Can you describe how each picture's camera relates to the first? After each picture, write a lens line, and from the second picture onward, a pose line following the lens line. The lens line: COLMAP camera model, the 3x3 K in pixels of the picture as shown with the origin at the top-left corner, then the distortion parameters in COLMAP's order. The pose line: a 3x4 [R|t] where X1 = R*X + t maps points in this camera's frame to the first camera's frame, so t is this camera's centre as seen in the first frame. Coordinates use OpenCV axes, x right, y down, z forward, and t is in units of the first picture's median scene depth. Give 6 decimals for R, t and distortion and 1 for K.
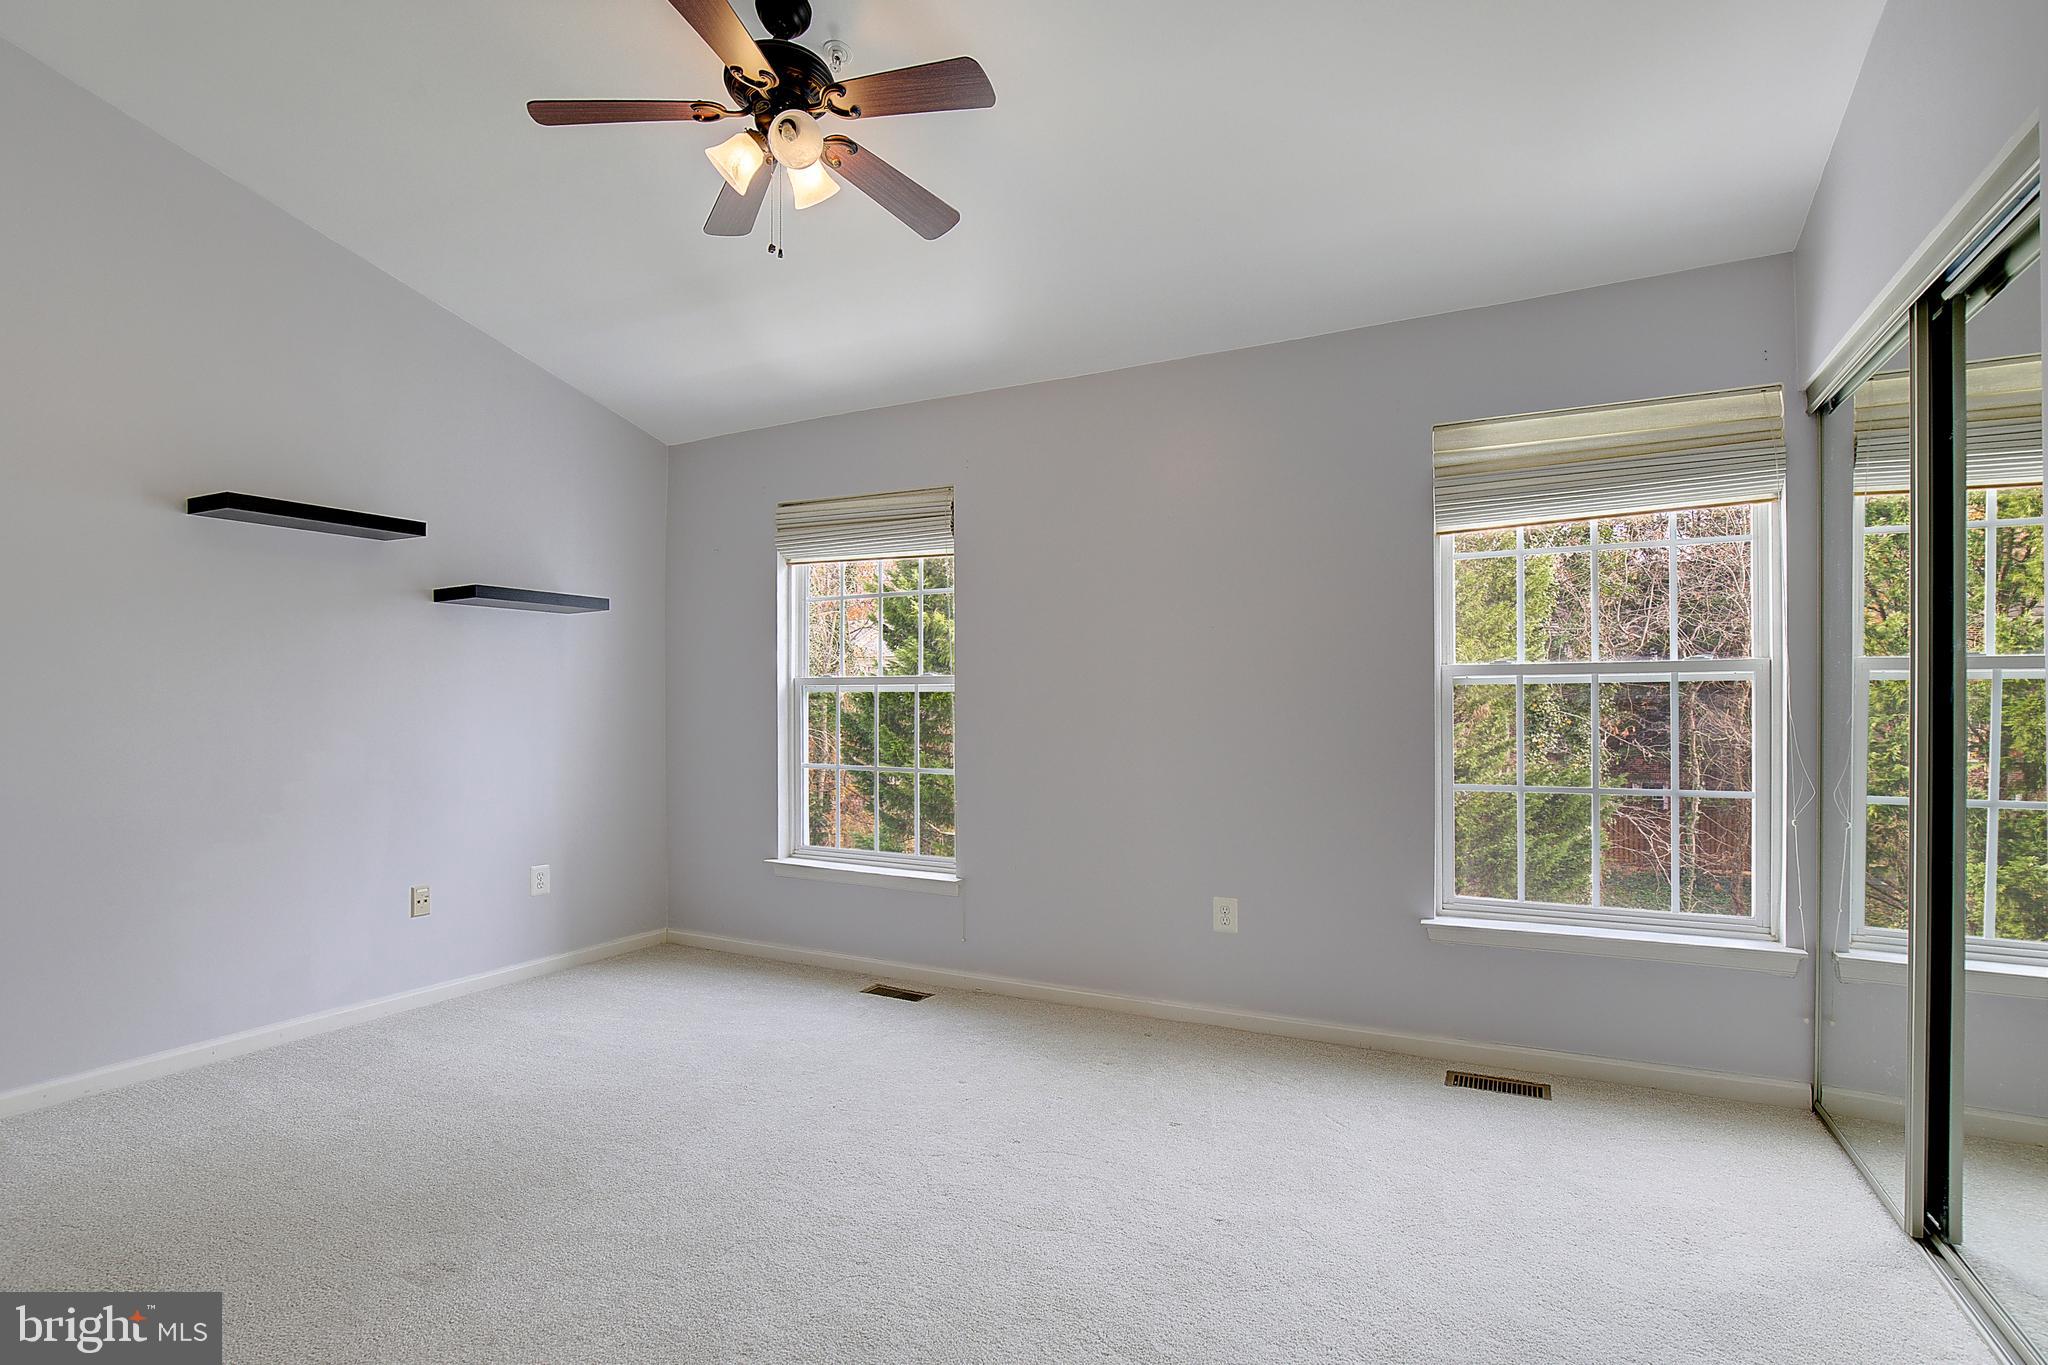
lens RADIAL K [[948.3, 0, 1048.9], [0, 948.3, 714.3], [0, 0, 1]] dist [-0.032656, 0.008359]
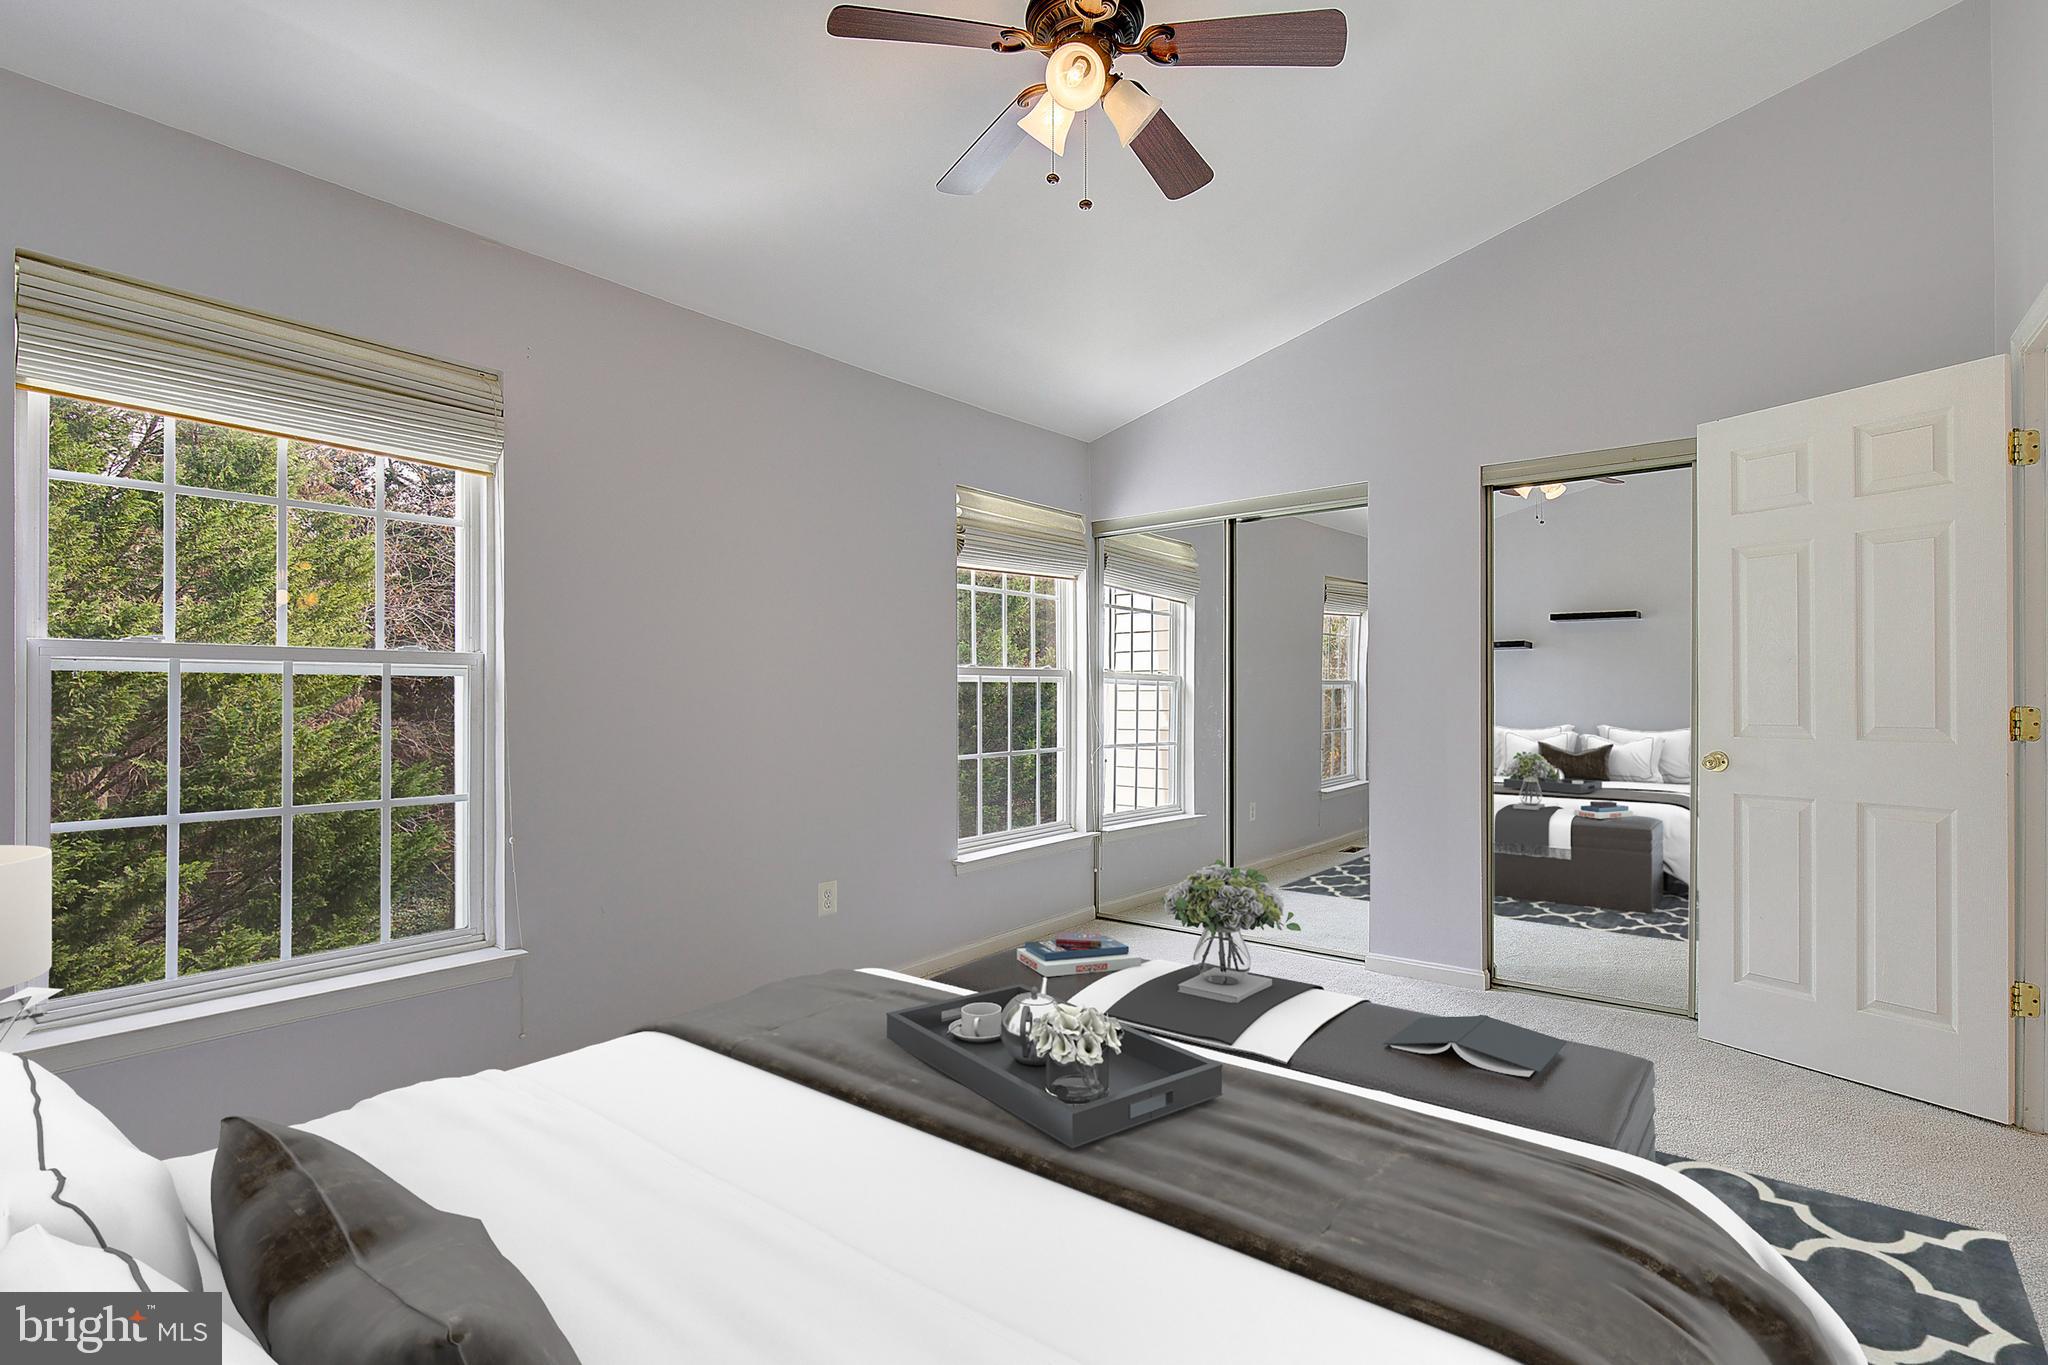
lens RADIAL K [[948.3, 0, 1048.9], [0, 948.3, 714.3], [0, 0, 1]] dist [-0.032656, 0.008359]
pose [[0.209108, -0.019944, 0.977689, -0.780586], [0.004316, 0.999801, 0.019472, -0.010331], [-0.977883, 0.000148, 0.209152, 0.542802]]
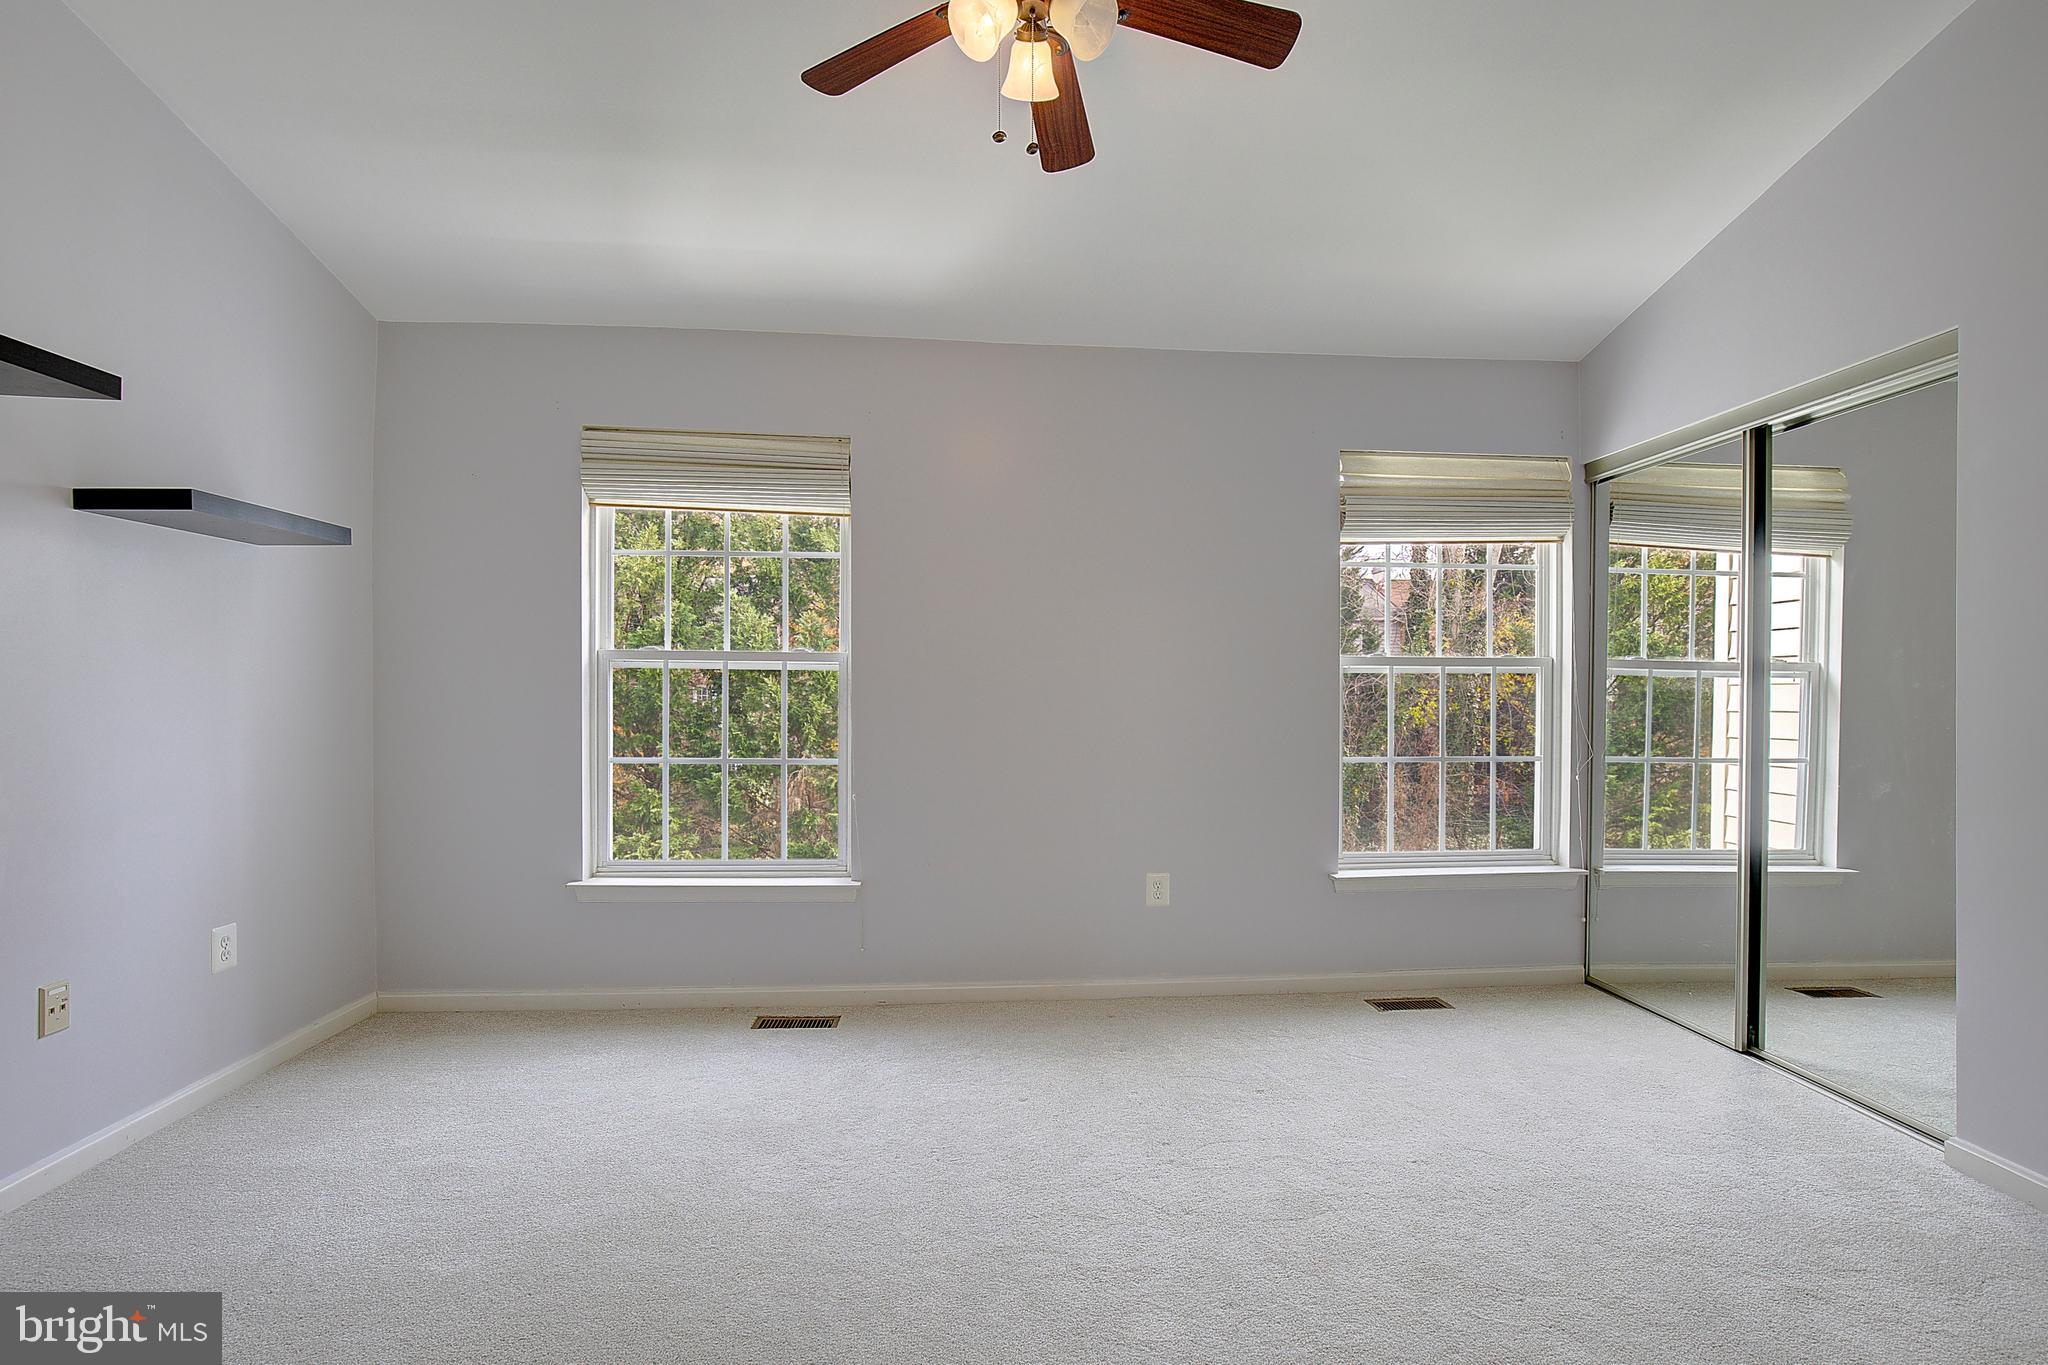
lens RADIAL K [[934.1, 0, 1042.9], [0, 934.1, 698.7], [0, 0, 1]] dist [-0.026959, 0.006679]
pose [[0.854557, 0.000341, 0.519357, -0.458105], [-0.003466, 0.999981, 0.005047, -0.003443], [-0.519346, -0.006113, 0.854542, 0.186270]]
